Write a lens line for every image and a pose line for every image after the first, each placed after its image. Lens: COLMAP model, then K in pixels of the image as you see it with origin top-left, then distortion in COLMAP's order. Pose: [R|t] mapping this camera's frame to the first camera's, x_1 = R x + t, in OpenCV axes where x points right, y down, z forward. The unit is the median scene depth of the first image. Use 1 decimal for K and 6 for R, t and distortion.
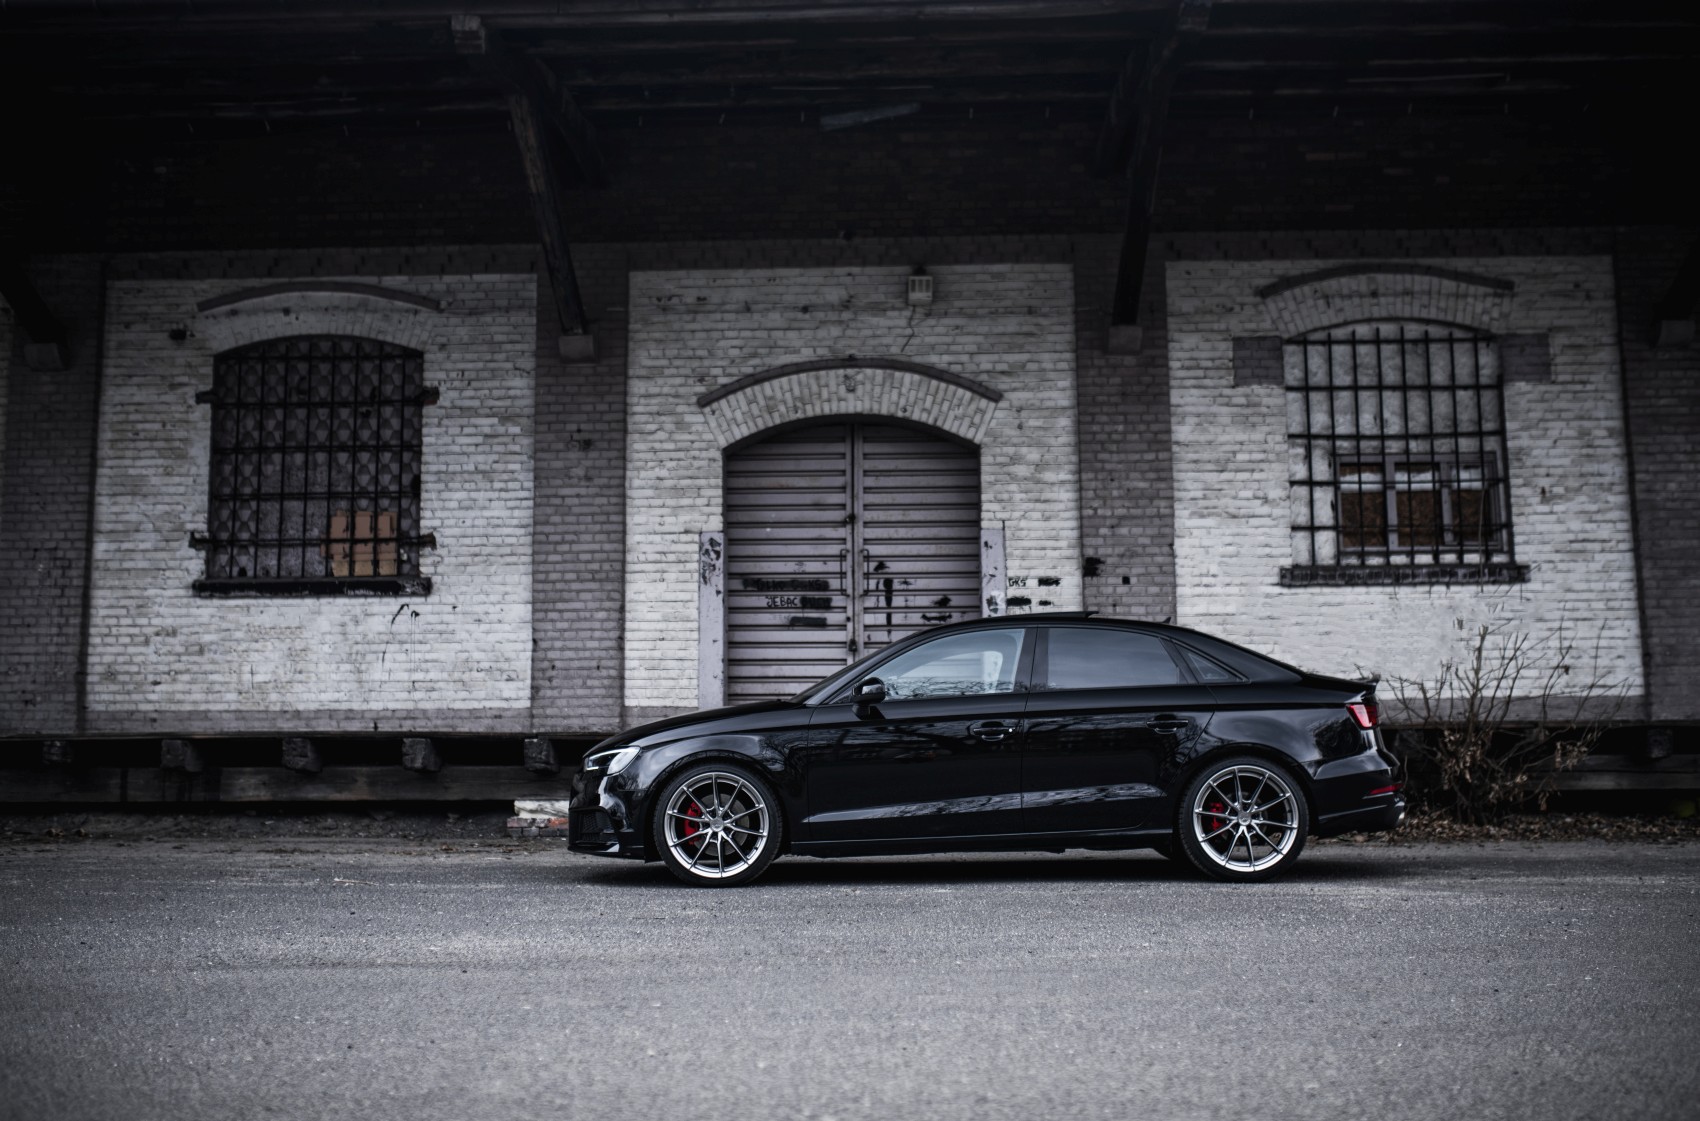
lens RADIAL K [[1647.8, 0, 848.4], [0, 1647.8, 552.8], [0, 0, 1]] dist [-0.064346, 0.109599]
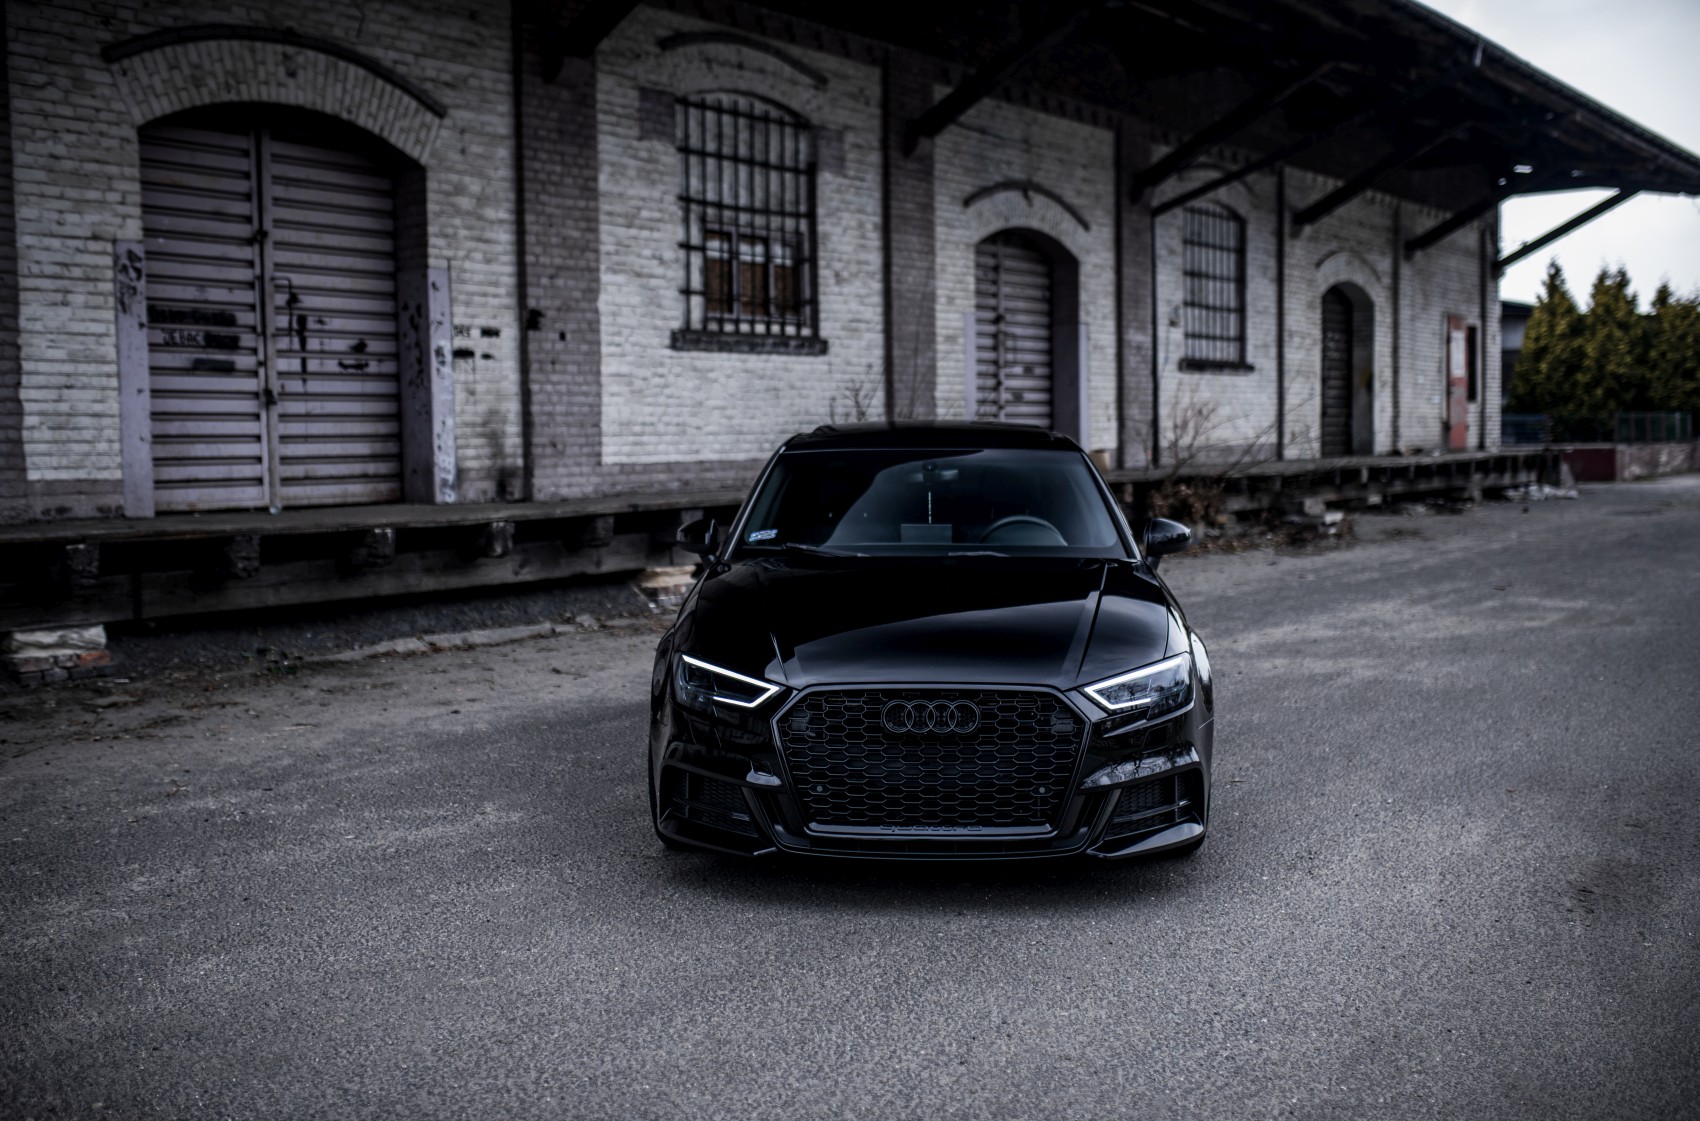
lens RADIAL K [[1647.8, 0, 848.4], [0, 1647.8, 552.8], [0, 0, 1]] dist [-0.064346, 0.109599]
pose [[0.596441, -0.057842, 0.800570, -0.480362], [-0.100498, 0.984170, 0.145980, -0.014487], [-0.796340, -0.167524, 0.581186, 0.296422]]
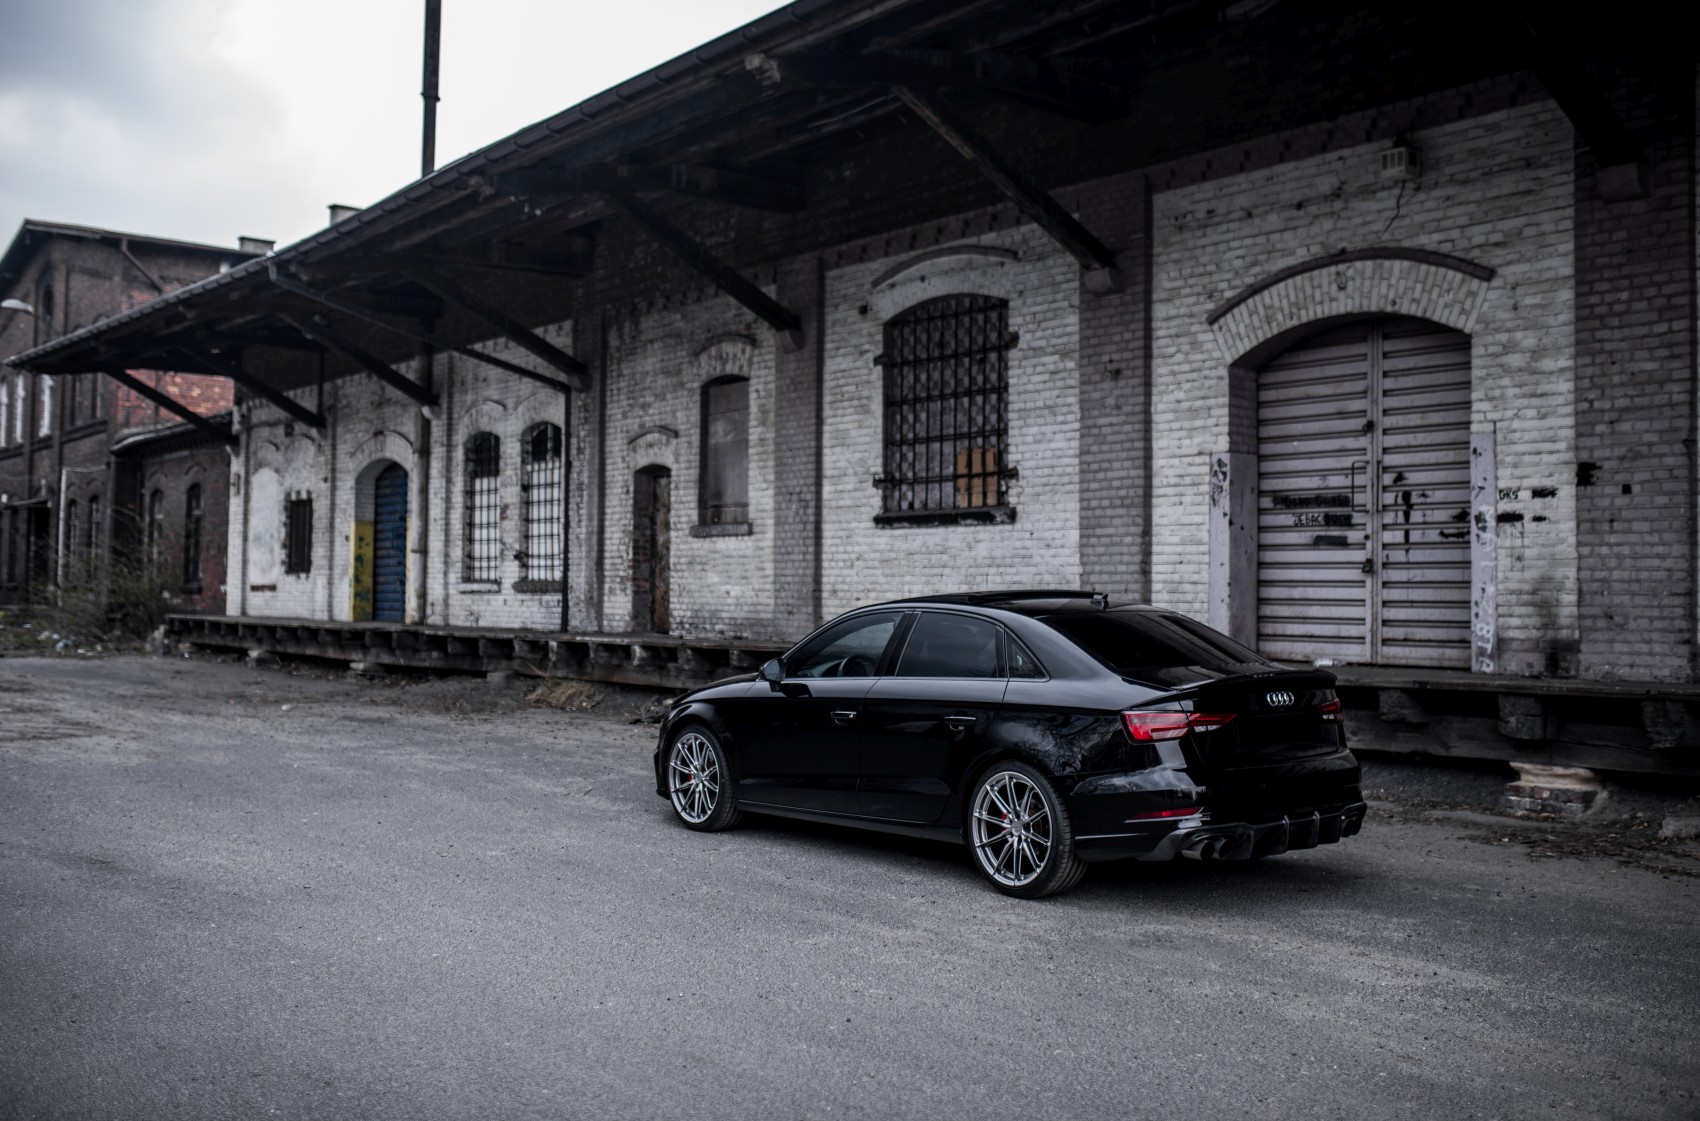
lens RADIAL K [[1647.8, 0, 848.4], [0, 1647.8, 552.8], [0, 0, 1]] dist [-0.064346, 0.109599]
pose [[0.649107, -0.006979, -0.760665, 0.513726], [0.087111, 0.994062, 0.065215, -0.036270], [0.755693, -0.108593, 0.645861, 0.194513]]
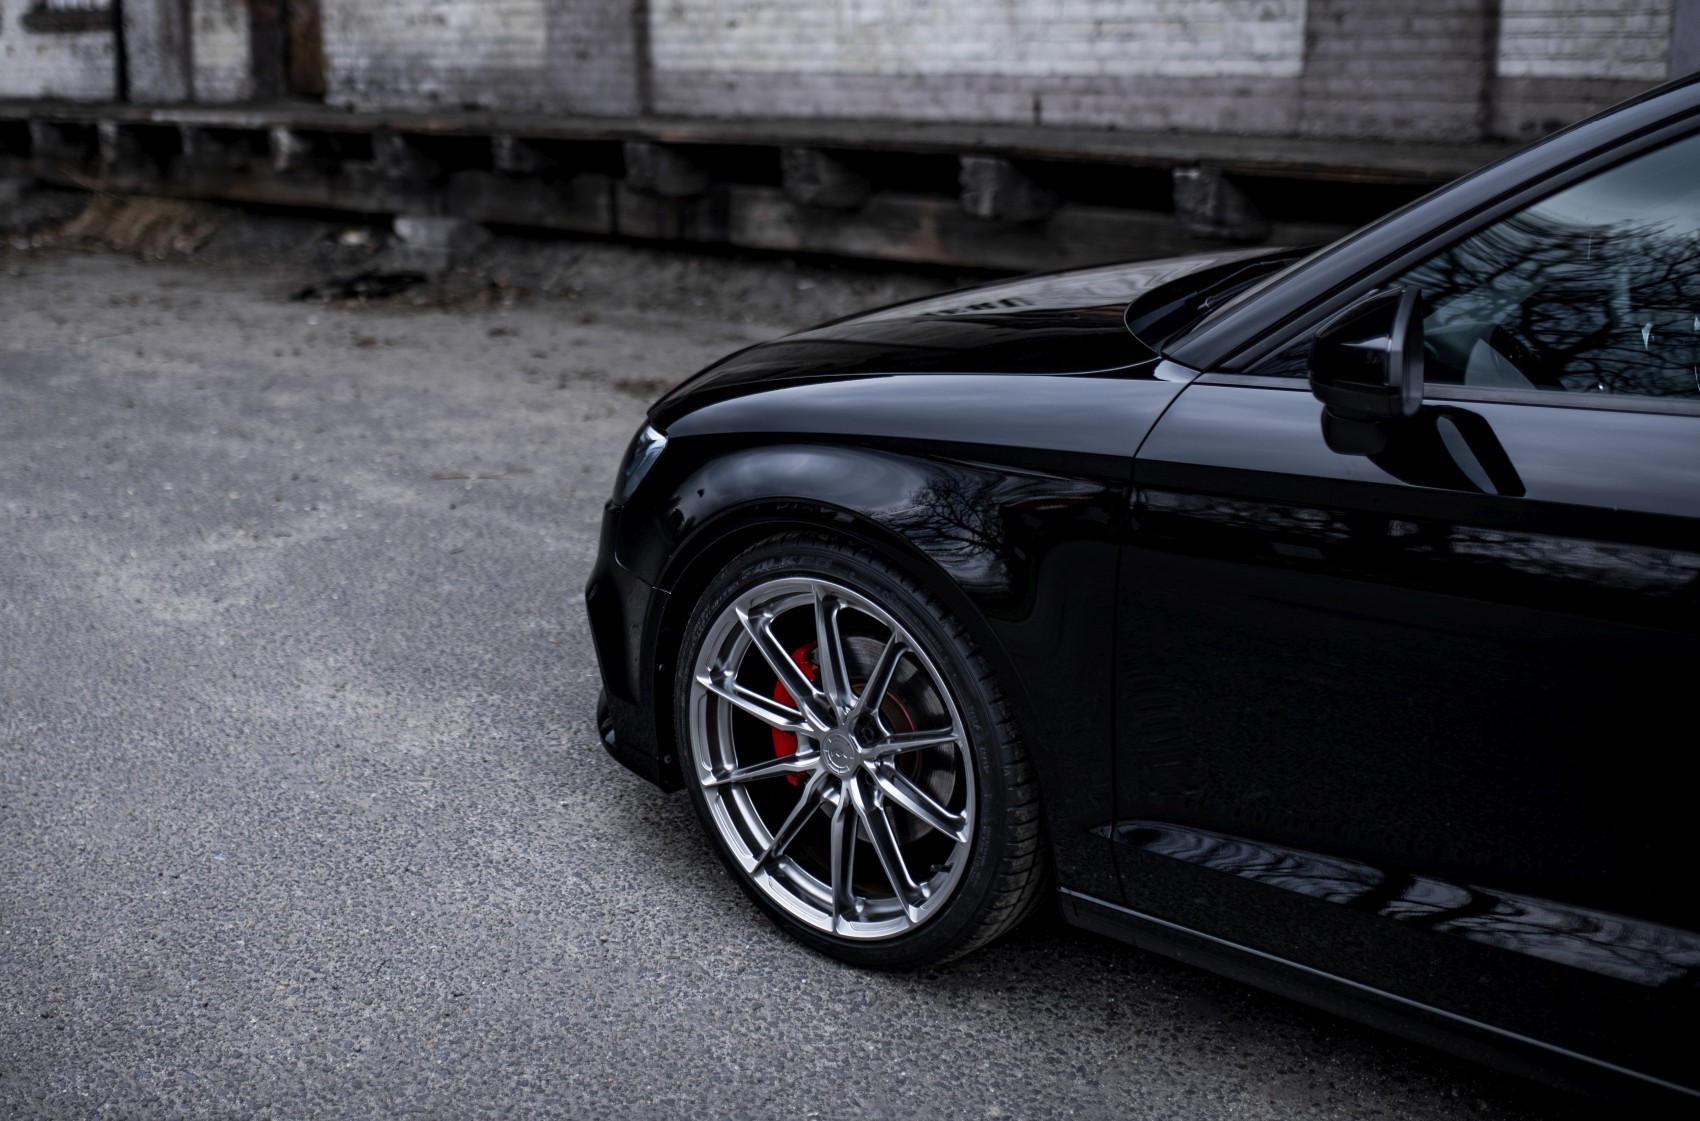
lens RADIAL K [[1938.1, 0, 690.7], [0, 1938.1, 466.1], [0, 0, 1]] dist [-0.064722, 0.083764]
pose [[0.735843, 0.147585, -0.660873, 0.066830], [0.093949, 0.944270, 0.315479, 0.006210], [0.670603, -0.294232, 0.680969, 0.445354]]
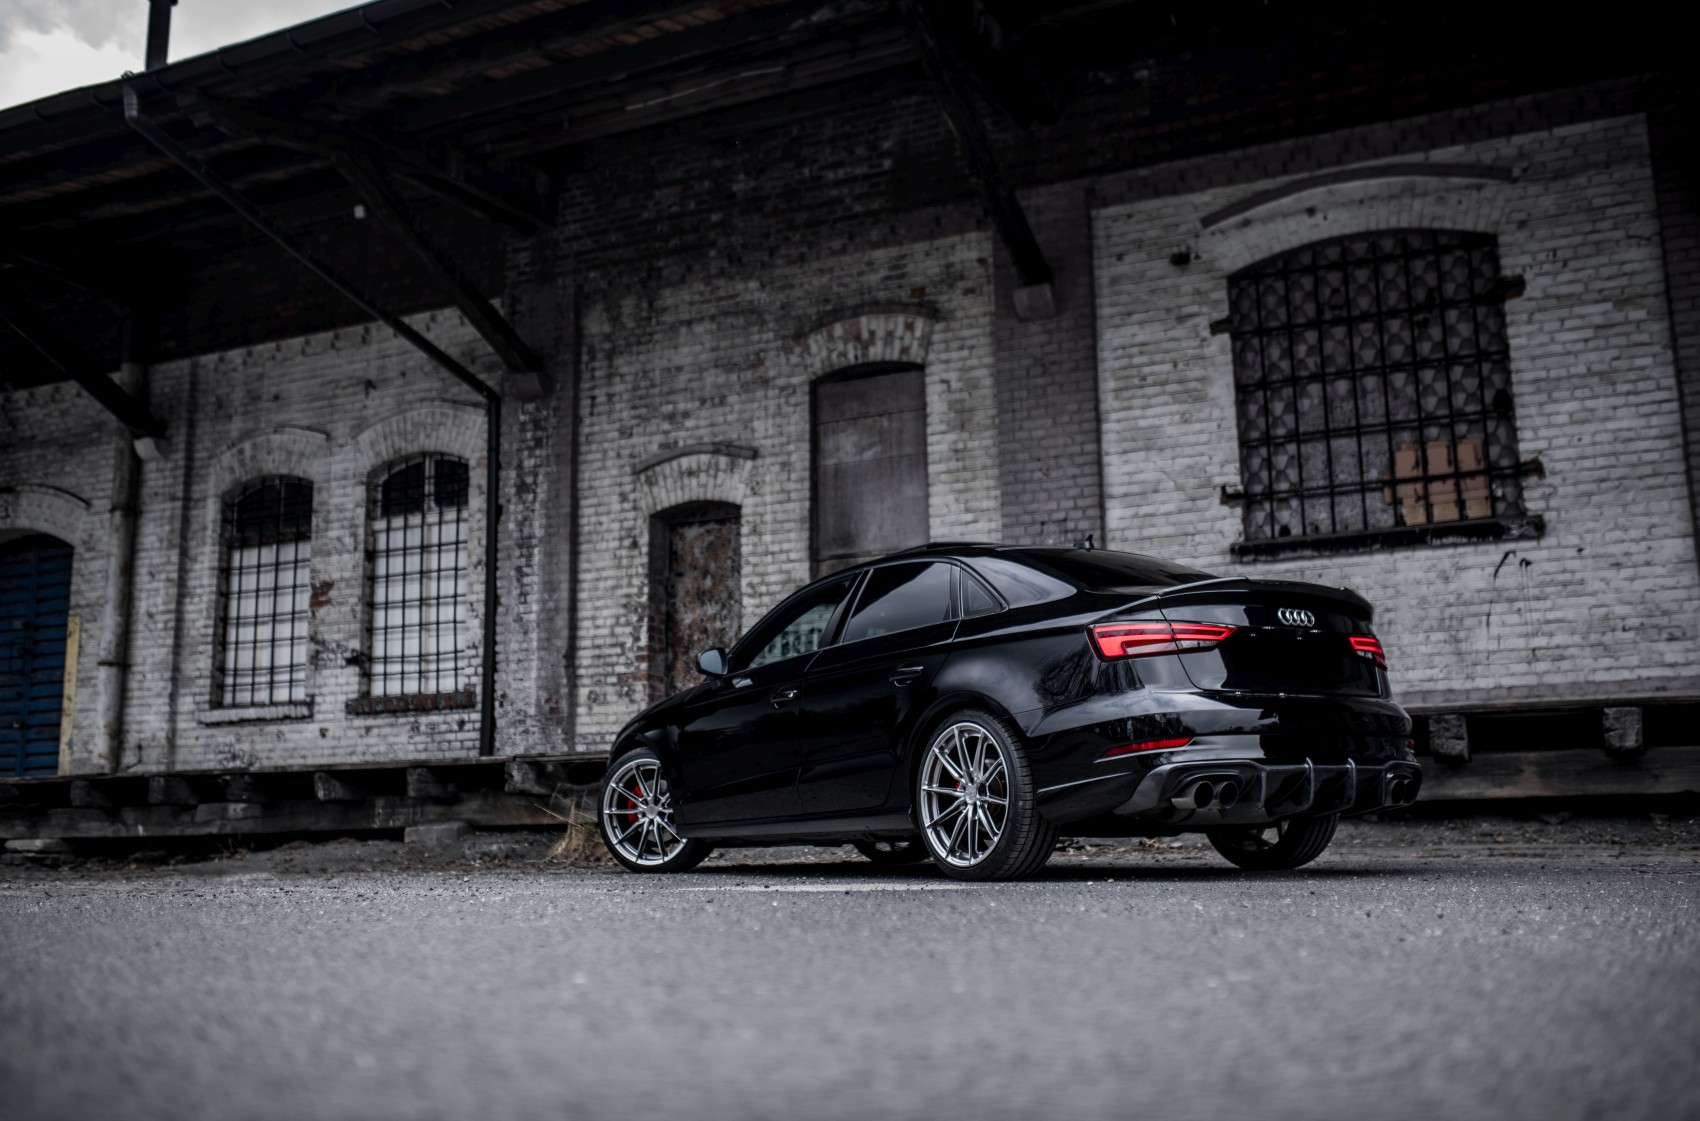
lens RADIAL K [[1647.8, 0, 848.4], [0, 1647.8, 552.8], [0, 0, 1]] dist [-0.064346, 0.109599]
pose [[0.917305, -0.077853, -0.390501, -0.253813], [0.060543, 0.996567, -0.056466, 0.056589], [0.393556, 0.028155, 0.918869, 0.161927]]
